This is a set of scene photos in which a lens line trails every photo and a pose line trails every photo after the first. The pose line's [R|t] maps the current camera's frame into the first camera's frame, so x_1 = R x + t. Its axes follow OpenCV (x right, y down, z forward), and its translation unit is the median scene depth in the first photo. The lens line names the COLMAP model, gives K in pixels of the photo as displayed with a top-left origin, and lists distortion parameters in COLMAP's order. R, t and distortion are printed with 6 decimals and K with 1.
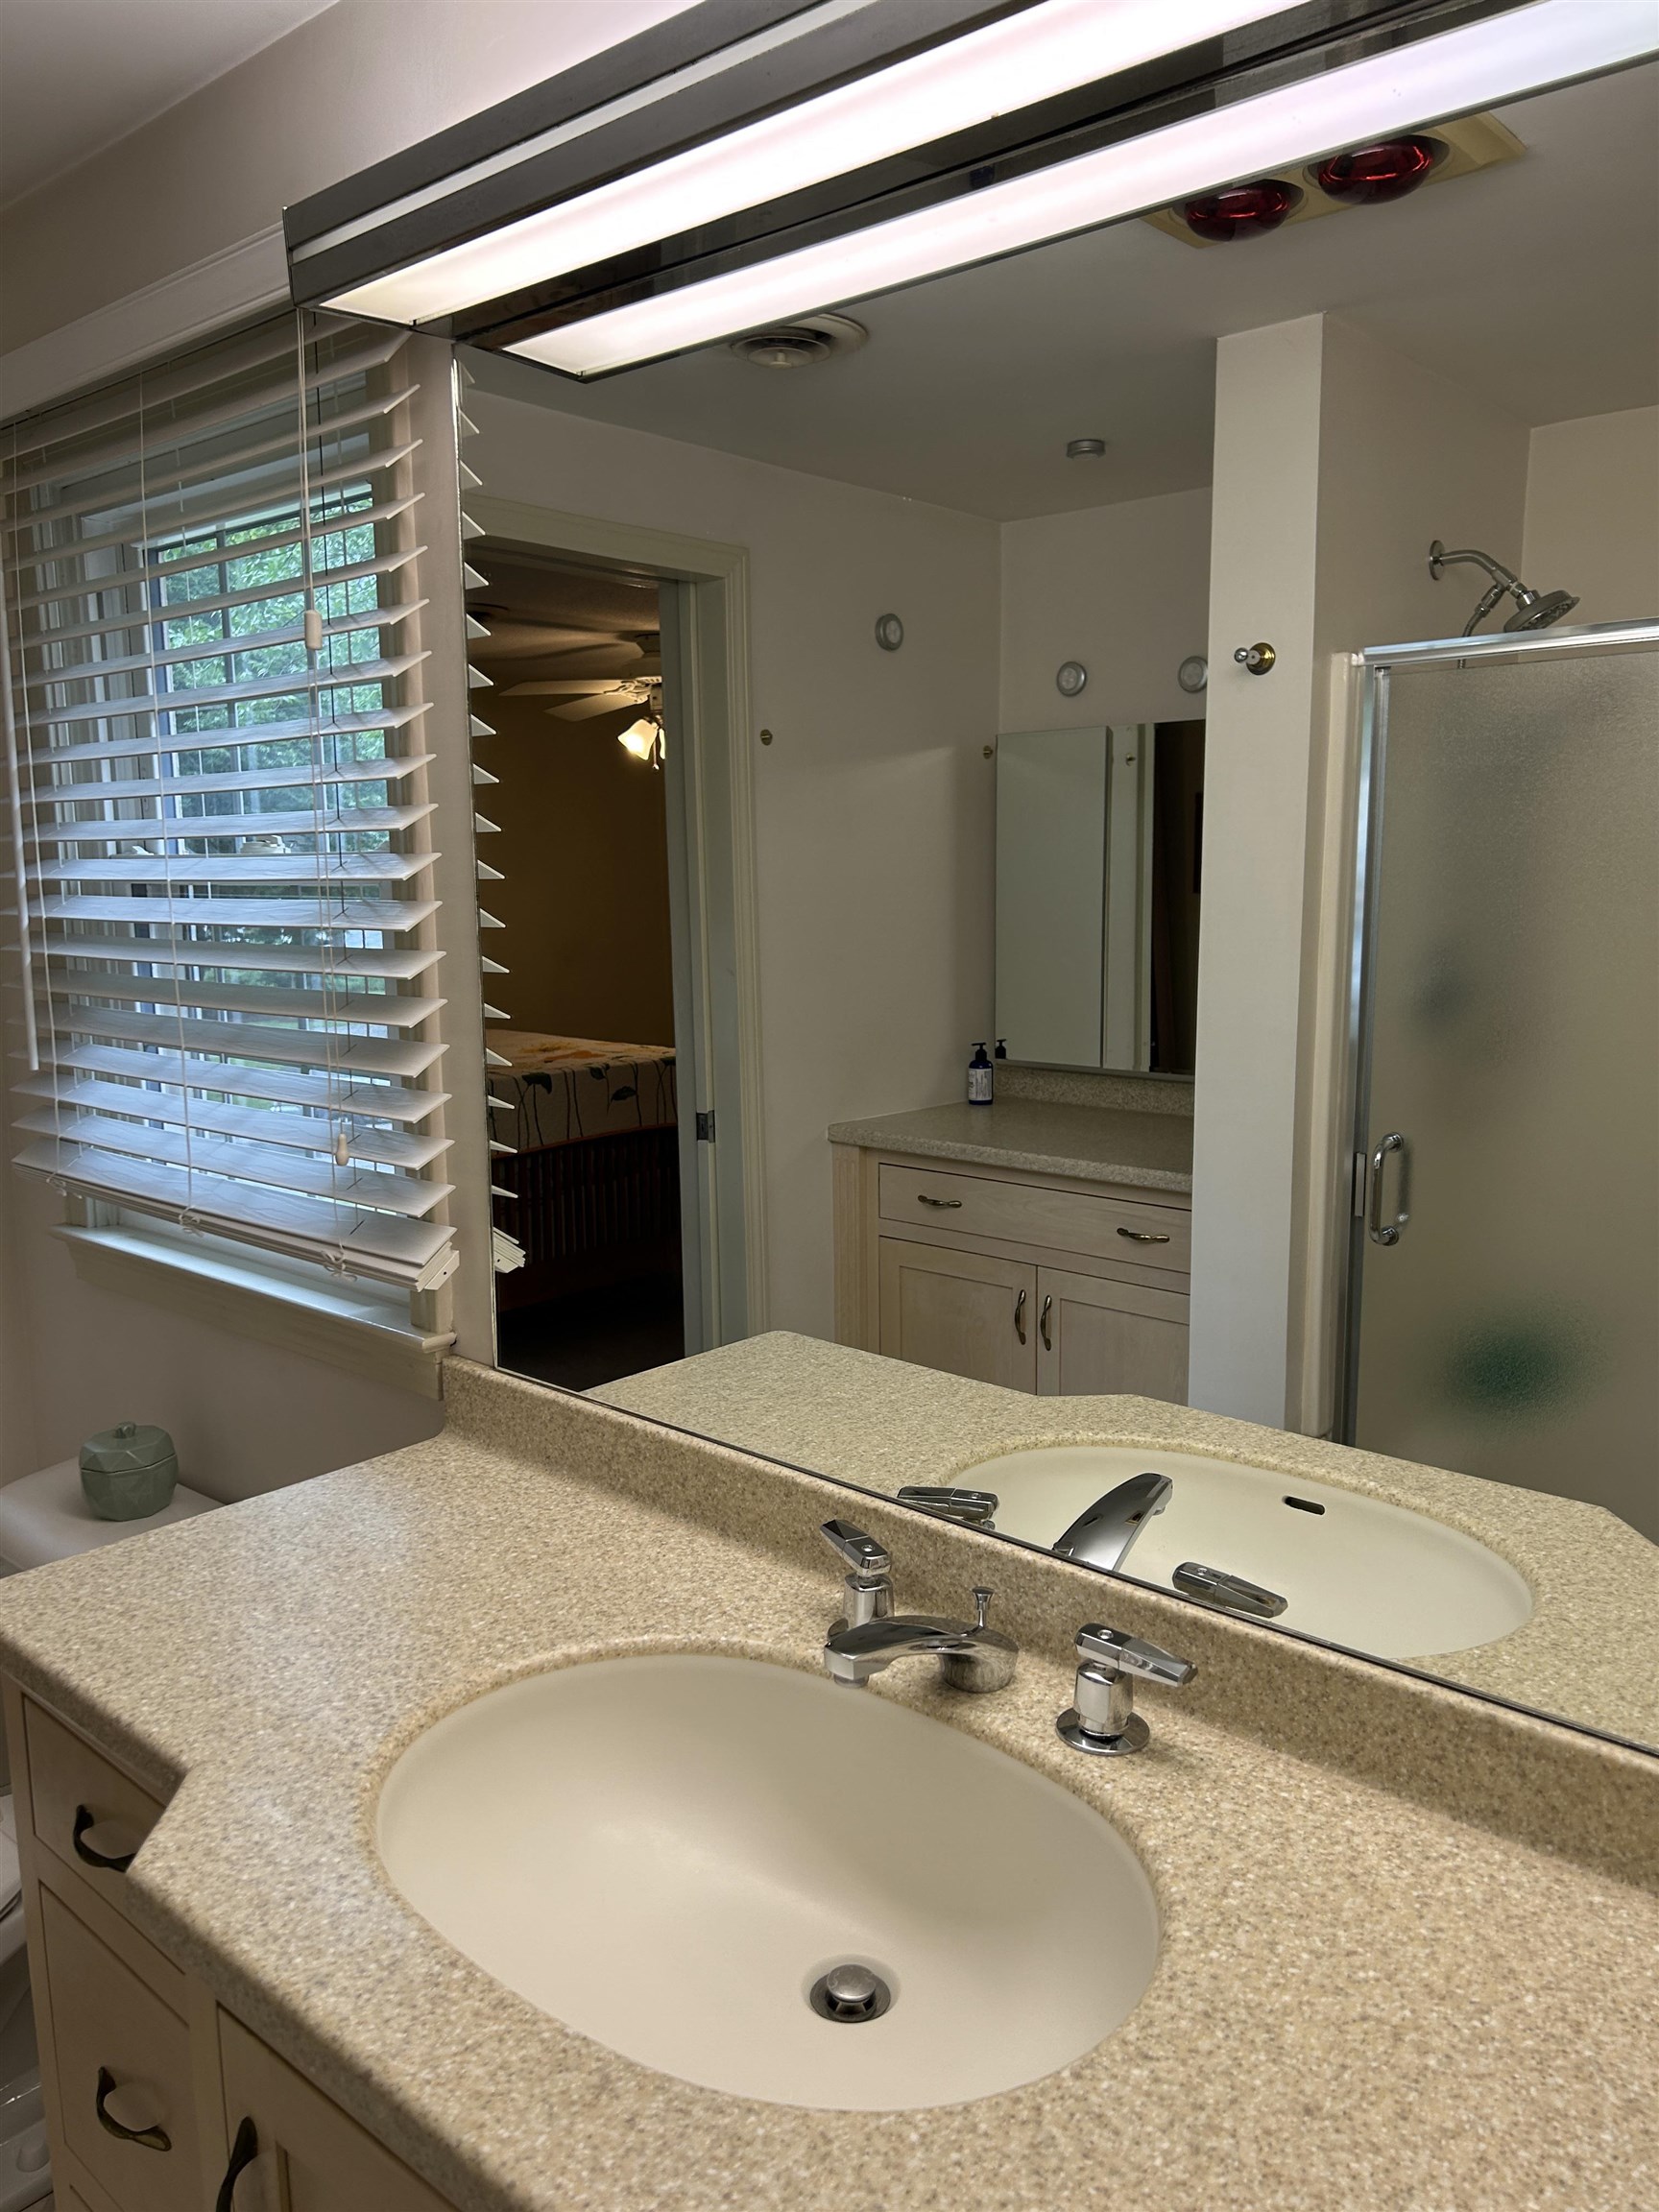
lens RADIAL K [[1667.8, 0, 811.6], [0, 1667.8, 1102.8], [0, 0, 1]] dist [0.059682, -0.068691]
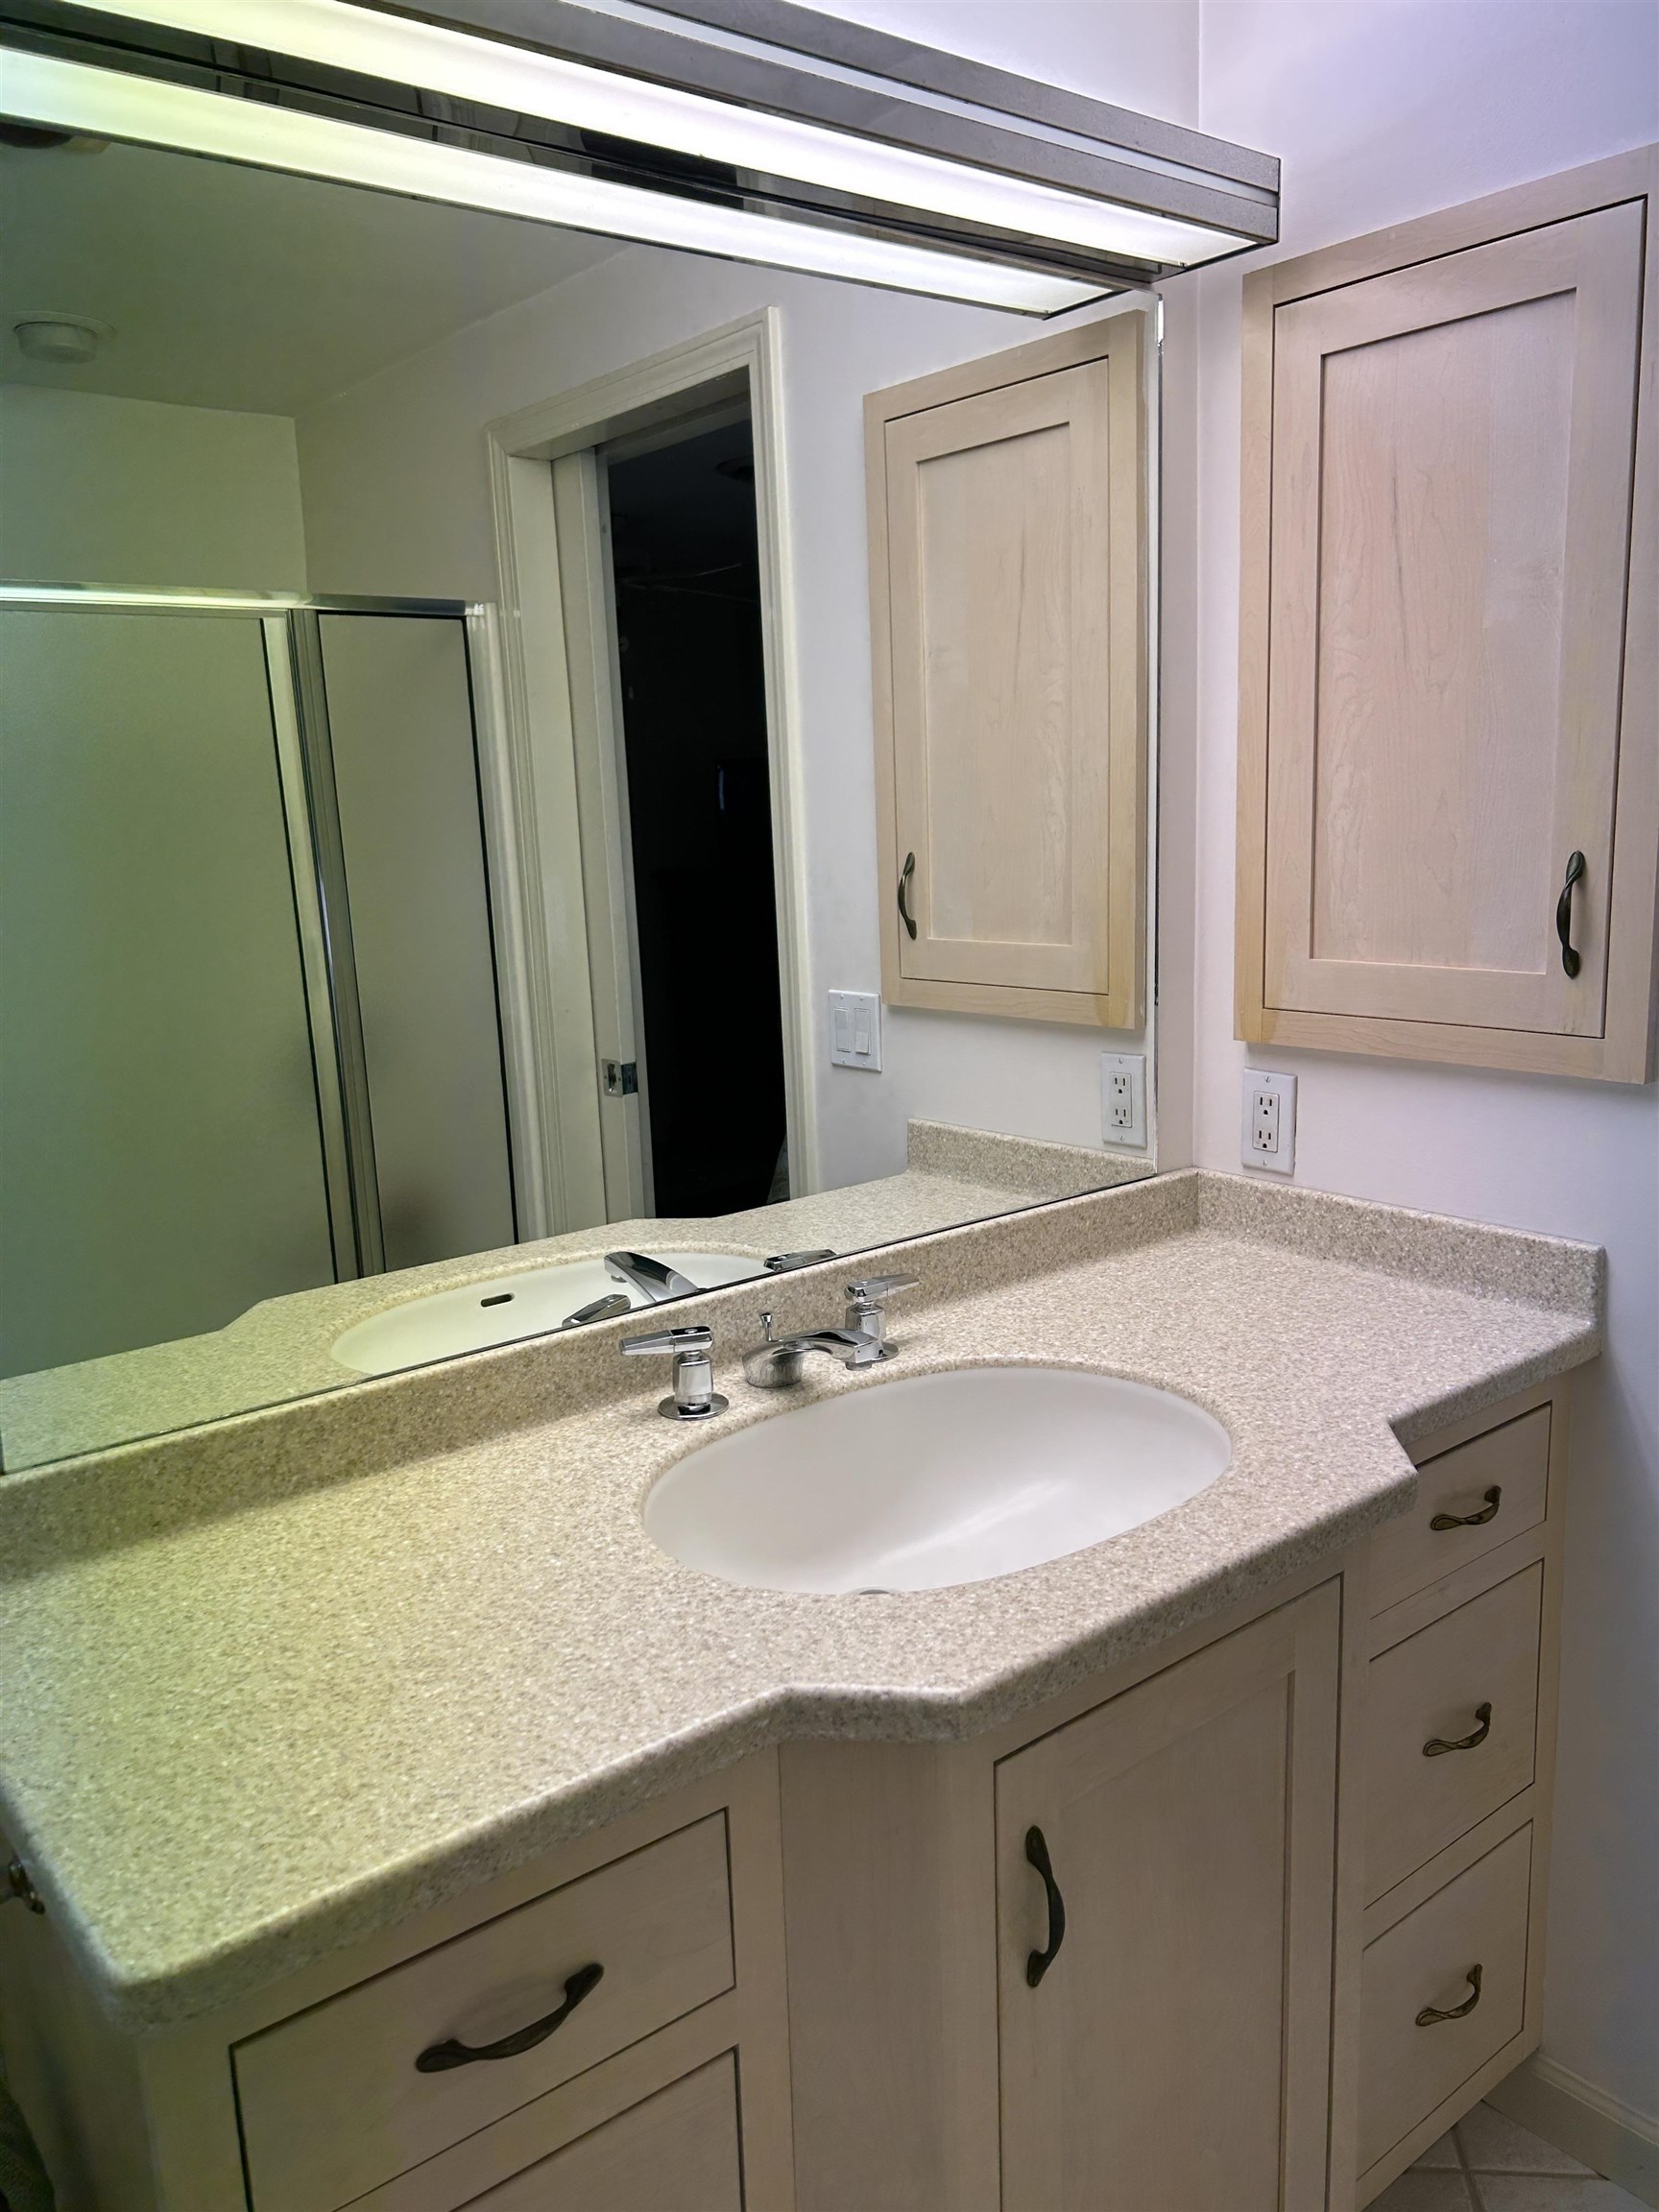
lens RADIAL K [[1667.8, 0, 809.3], [0, 1667.8, 1105.6], [0, 0, 1]] dist [0.059682, -0.068691]
pose [[0.151879, -0.173988, 0.972965, -0.963803], [0.184472, 0.972078, 0.145034, -0.039807], [-0.971032, 0.157457, 0.179734, 0.614098]]
